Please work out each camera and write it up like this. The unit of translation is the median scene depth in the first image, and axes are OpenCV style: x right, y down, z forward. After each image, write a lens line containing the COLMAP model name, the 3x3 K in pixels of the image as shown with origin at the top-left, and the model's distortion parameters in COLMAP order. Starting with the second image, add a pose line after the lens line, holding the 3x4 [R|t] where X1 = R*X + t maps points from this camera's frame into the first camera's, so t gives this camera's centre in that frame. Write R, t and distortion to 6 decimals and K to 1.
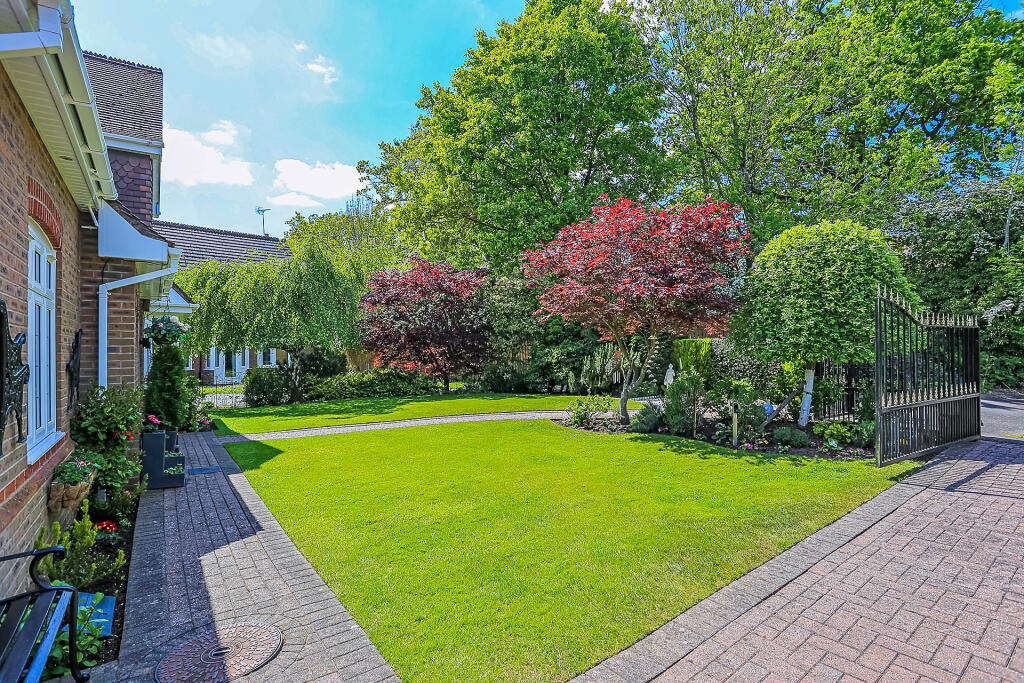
lens RADIAL K [[516.4, 0, 512.3], [0, 516.4, 341.5], [0, 0, 1]] dist [-0.001013, -0.000331]
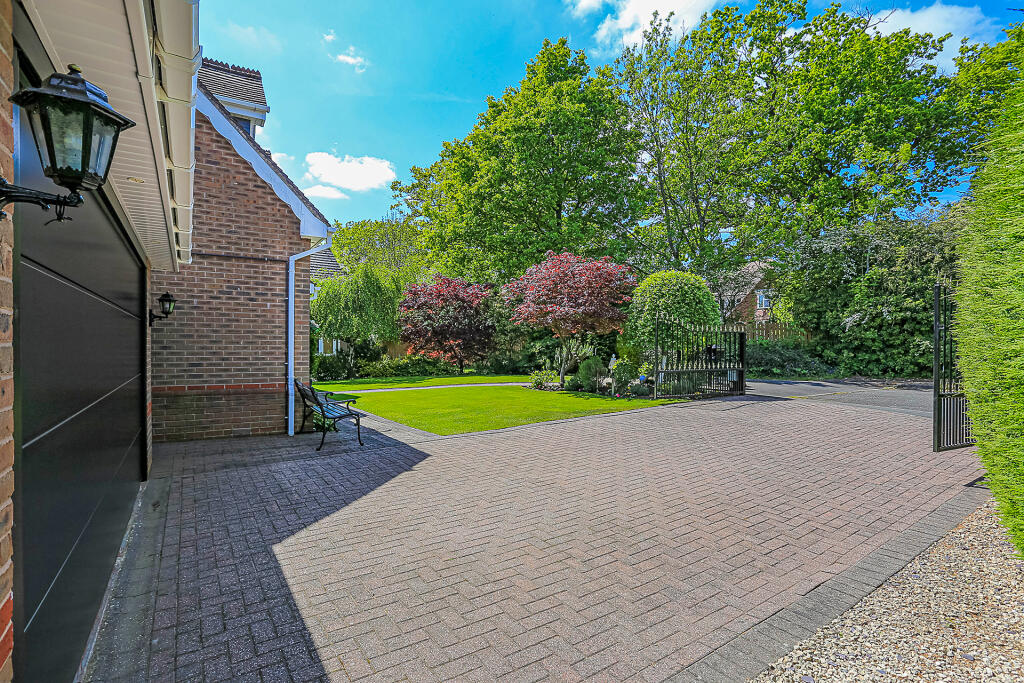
lens RADIAL K [[516.4, 0, 534.3], [0, 516.4, 348.4], [0, 0, 1]] dist [-0.001013, -0.000331]
pose [[0.999855, 0.015738, -0.006524, 0.072992], [-0.015602, 0.999670, 0.020428, 0.001040], [0.006843, -0.020323, 0.999770, -0.353423]]
